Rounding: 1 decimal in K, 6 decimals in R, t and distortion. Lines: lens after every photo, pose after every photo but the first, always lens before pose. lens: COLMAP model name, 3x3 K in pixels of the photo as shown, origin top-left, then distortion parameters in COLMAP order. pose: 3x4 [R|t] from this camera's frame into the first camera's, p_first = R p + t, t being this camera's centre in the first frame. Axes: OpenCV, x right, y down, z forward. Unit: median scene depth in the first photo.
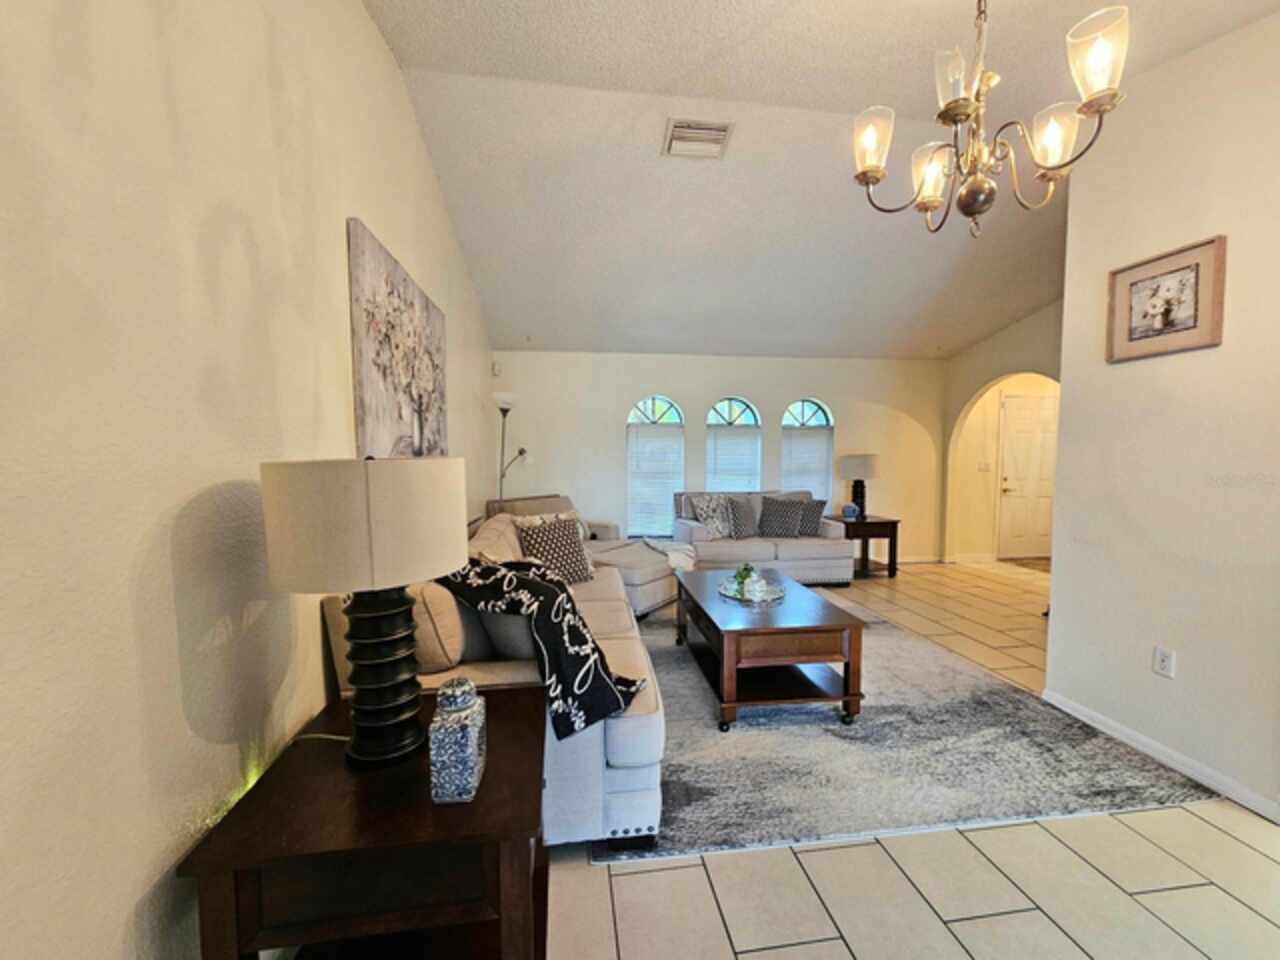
lens RADIAL K [[524.5, 0, 631.4], [0, 524.5, 489.1], [0, 0, 1]] dist [-0.005750, 0.002189]
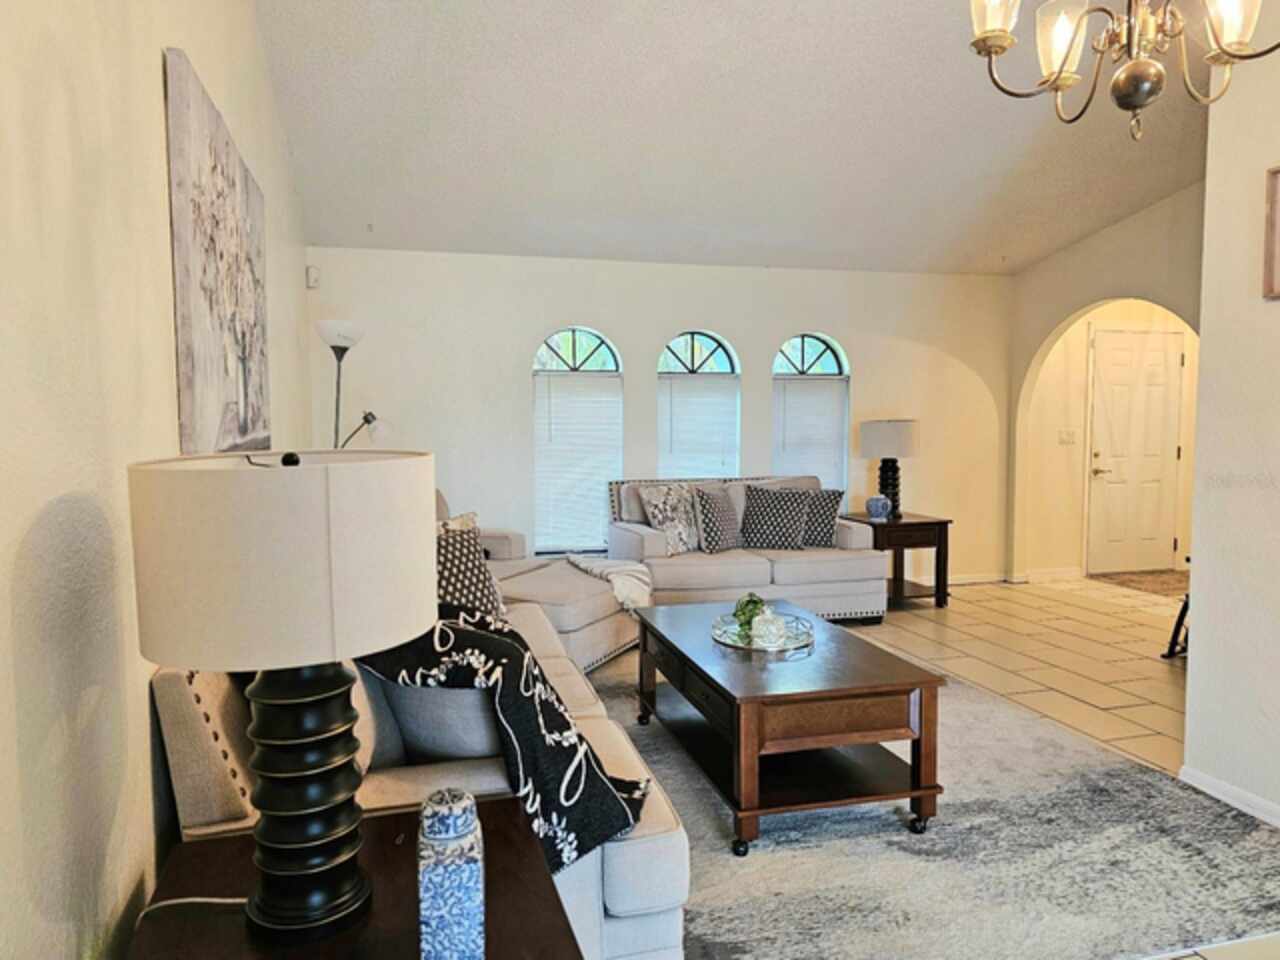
lens RADIAL K [[859.1, 0, 616.5], [0, 859.1, 466.7], [0, 0, 1]] dist [0.045158, -0.035493]
pose [[0.991077, -0.008607, 0.133015, -0.119800], [0.009053, 0.999955, -0.002751, -0.018996], [-0.132985, 0.003930, 0.991110, -0.051289]]
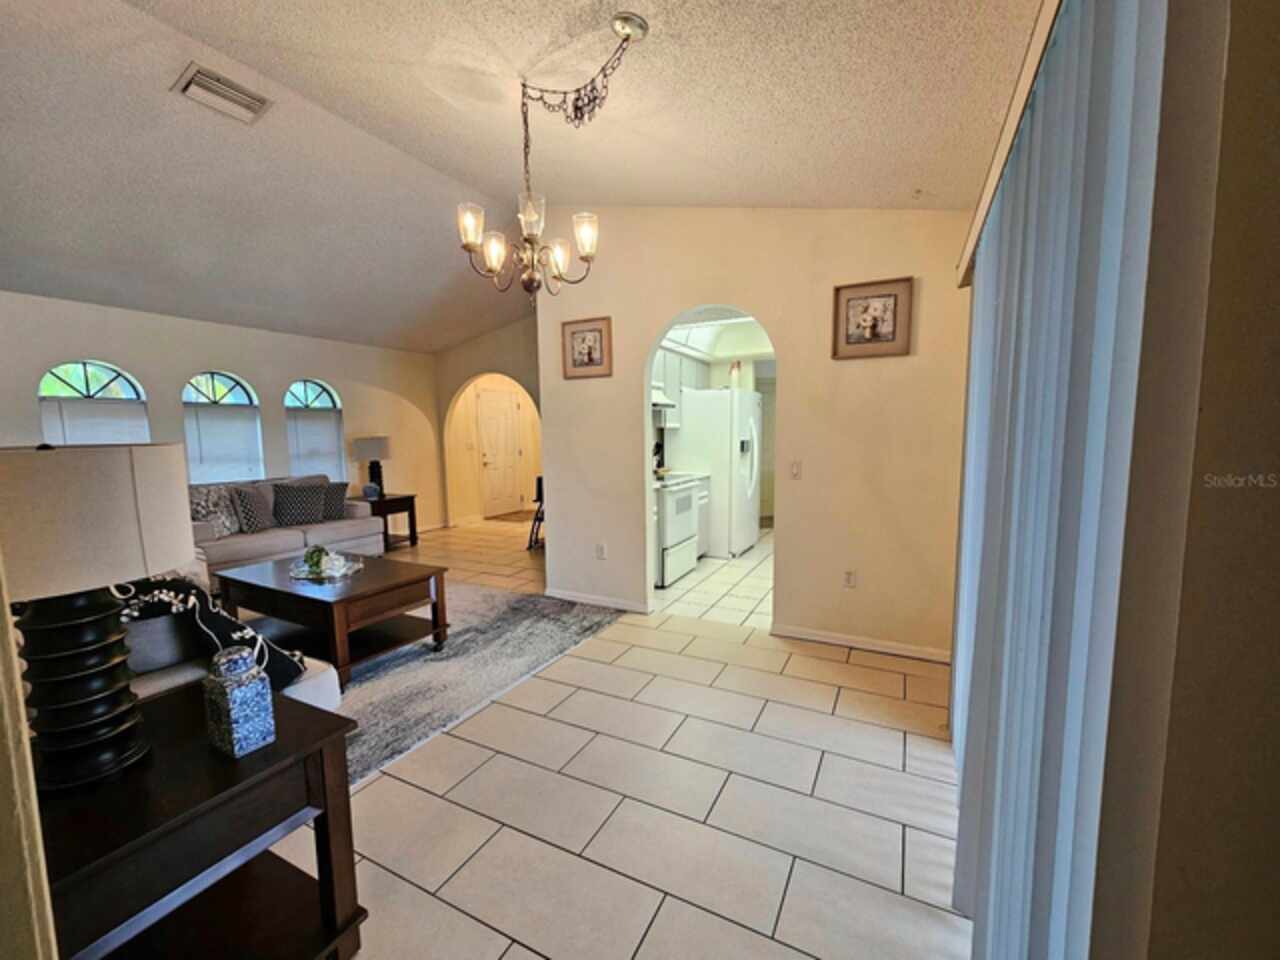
lens RADIAL K [[524.5, 0, 641.9], [0, 524.5, 487.9], [0, 0, 1]] dist [-0.005750, 0.002189]
pose [[0.577586, -0.089877, 0.811367, -0.312755], [0.064462, 0.995838, 0.064423, 0.008672], [-0.813781, 0.015093, 0.580976, -0.145252]]
